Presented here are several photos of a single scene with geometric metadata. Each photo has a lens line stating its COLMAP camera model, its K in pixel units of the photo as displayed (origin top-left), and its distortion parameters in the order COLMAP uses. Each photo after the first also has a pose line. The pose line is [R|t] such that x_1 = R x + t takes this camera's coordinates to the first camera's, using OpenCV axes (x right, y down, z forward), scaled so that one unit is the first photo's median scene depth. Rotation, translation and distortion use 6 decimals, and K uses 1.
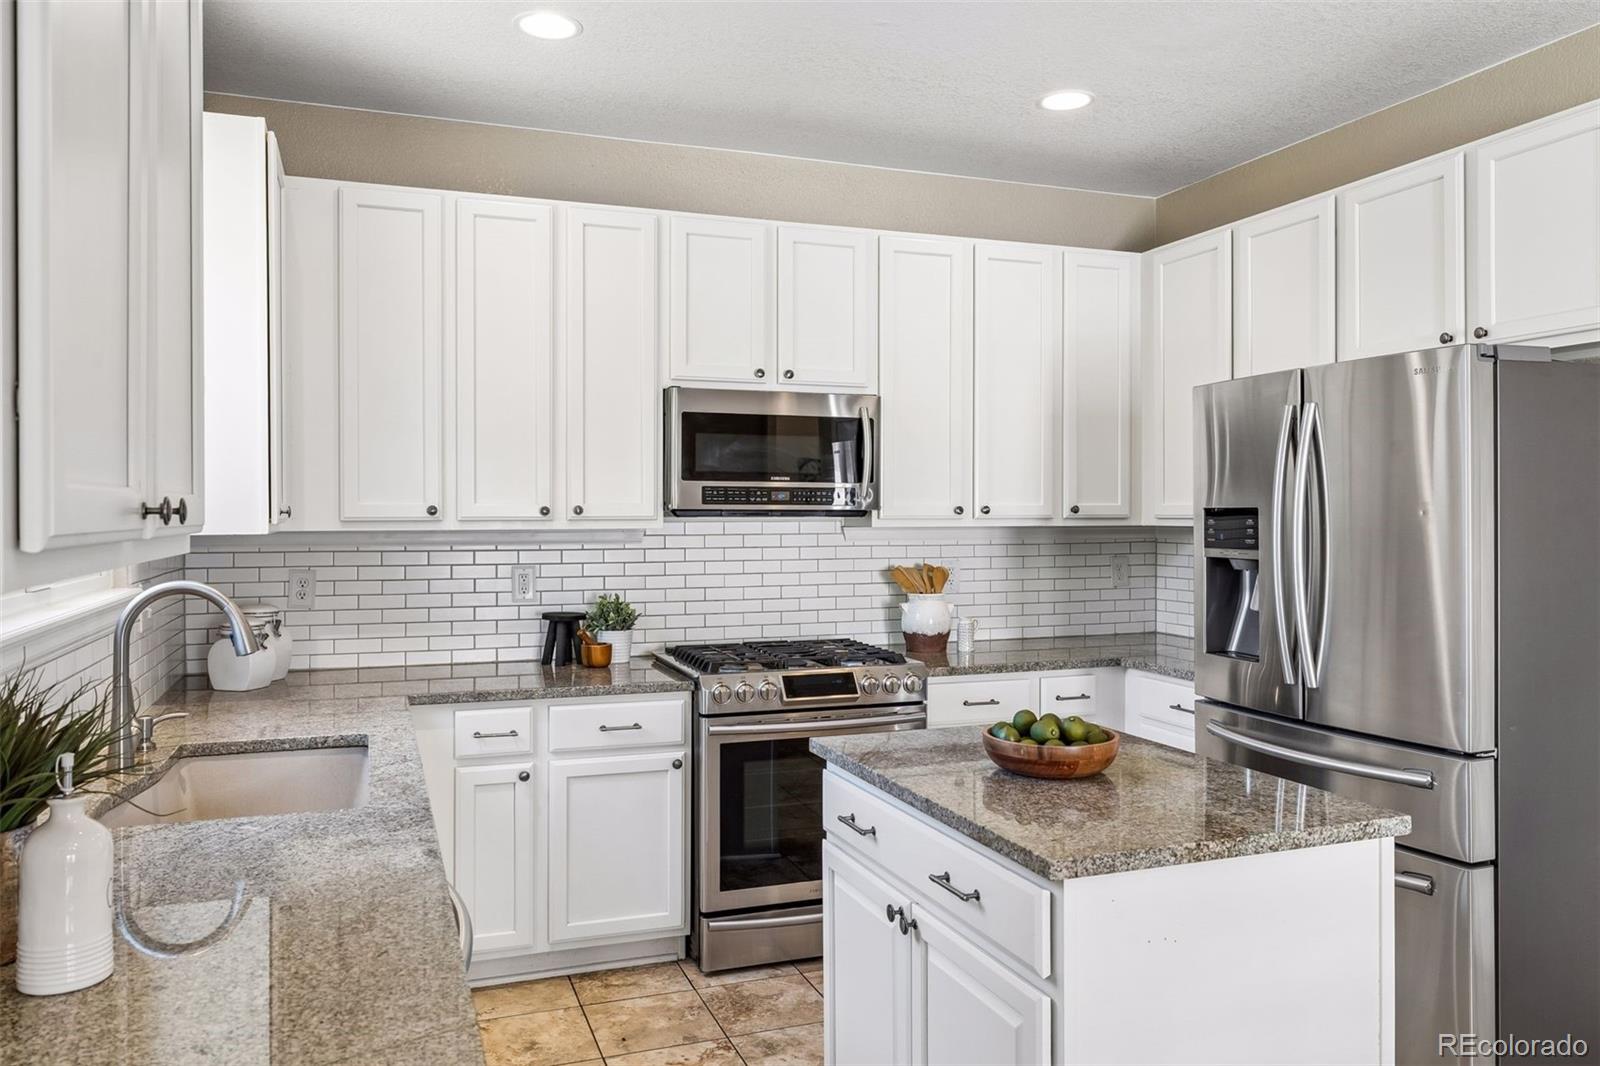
lens RADIAL K [[1154.9, 0, 800.0], [0, 1154.9, 520.1], [0, 0, 1]] dist [0.000066, 0.001598]
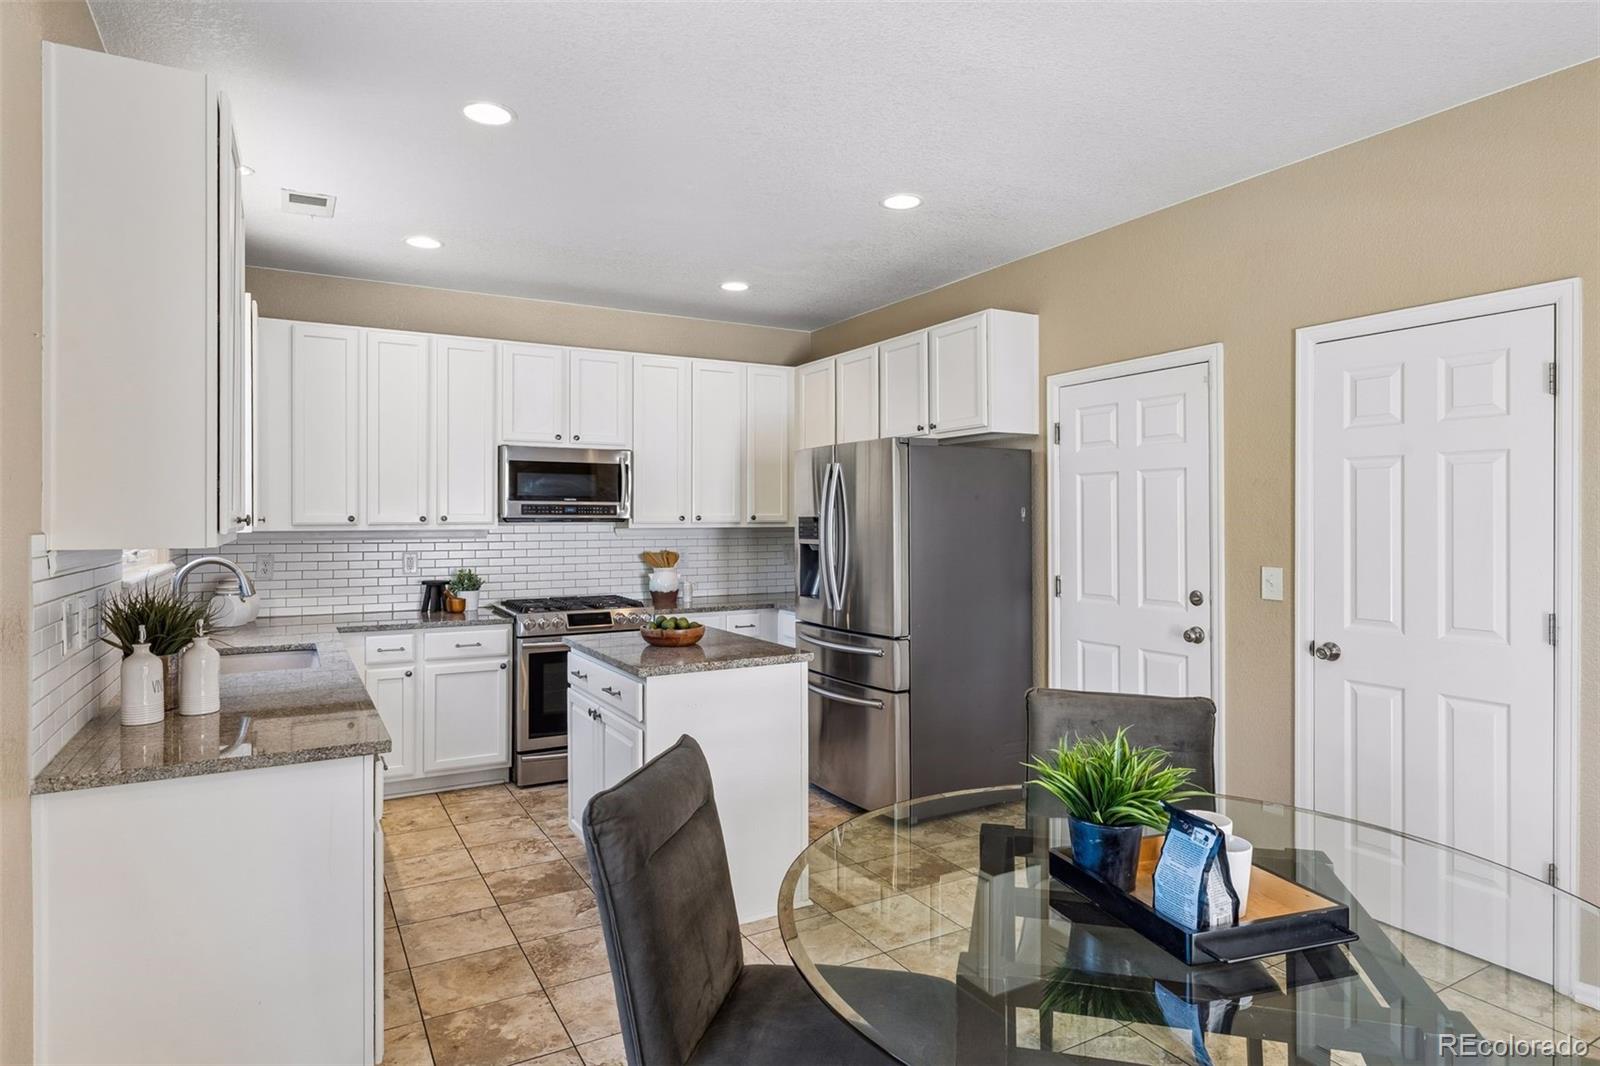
lens RADIAL K [[896.8, 0, 796.4], [0, 896.8, 516.0], [0, 0, 1]] dist [0.002444, 0.000204]
pose [[0.986995, -0.000043, 0.160750, 0.102933], [0.001607, 0.999953, -0.009598, 0.001356], [-0.160742, 0.009732, 0.986949, -0.365494]]
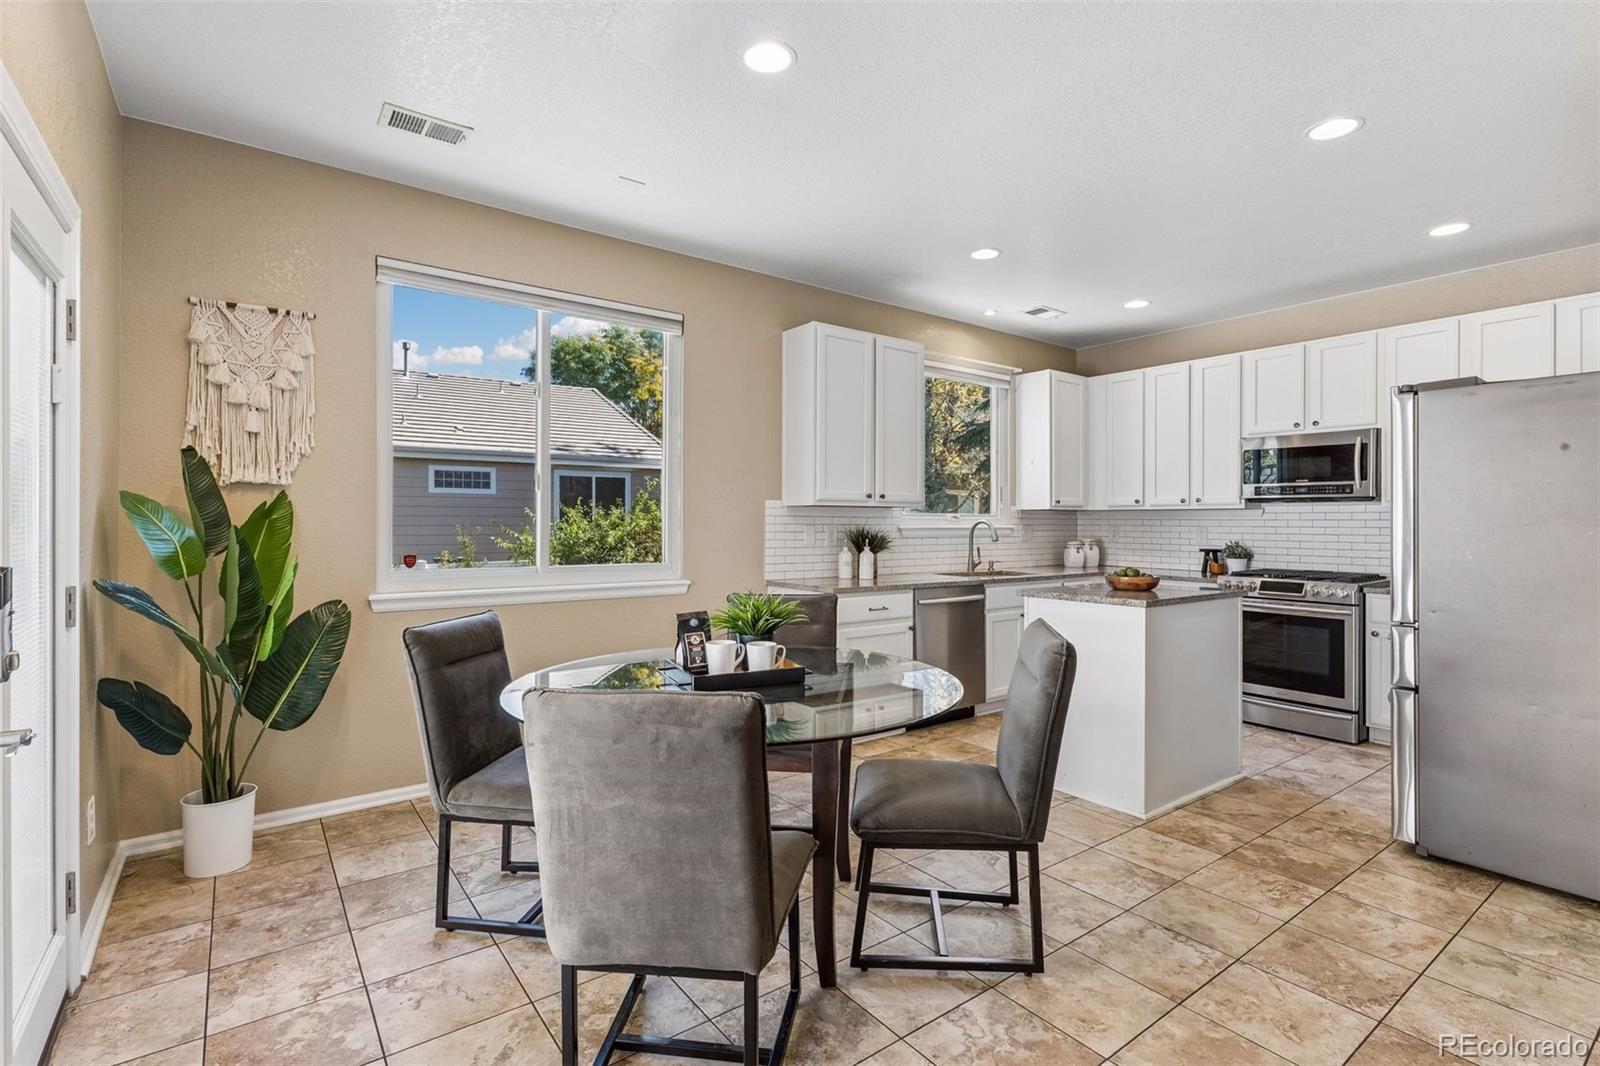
lens RADIAL K [[753.8, 0, 806.2], [0, 753.8, 521.1], [0, 0, 1]] dist [0.004359, 0.000277]
pose [[0.285269, 0.001322, -0.958447, 0.960085], [-0.010674, 0.999941, -0.001798, 0.041603], [0.958388, 0.010743, 0.285266, -0.117047]]
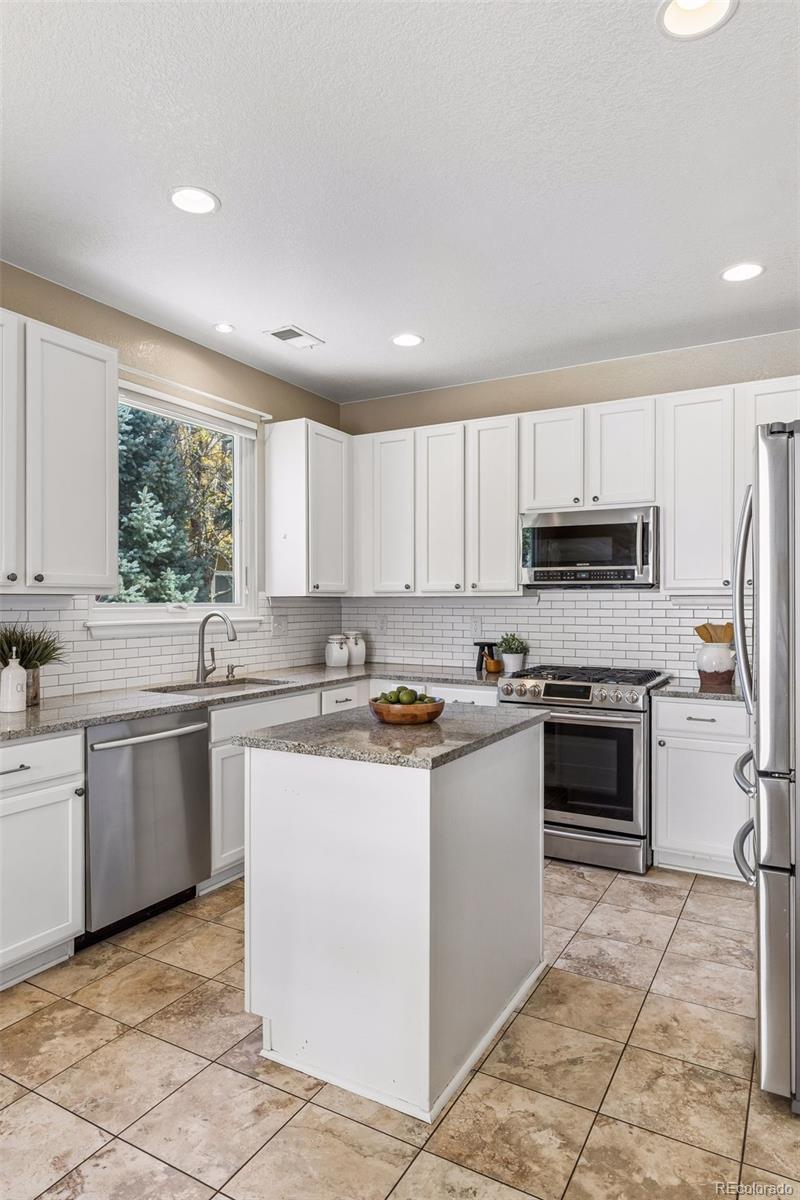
lens RADIAL K [[724.6, 0, 398.2], [0, 724.6, 604.3], [0, 0, 1]] dist [-0.000508, -0.001580]
pose [[0.642703, 0.003087, -0.766110, 0.615718], [-0.006185, 0.999980, -0.001159, 0.023016], [0.766091, 0.005484, 0.642709, 0.161252]]
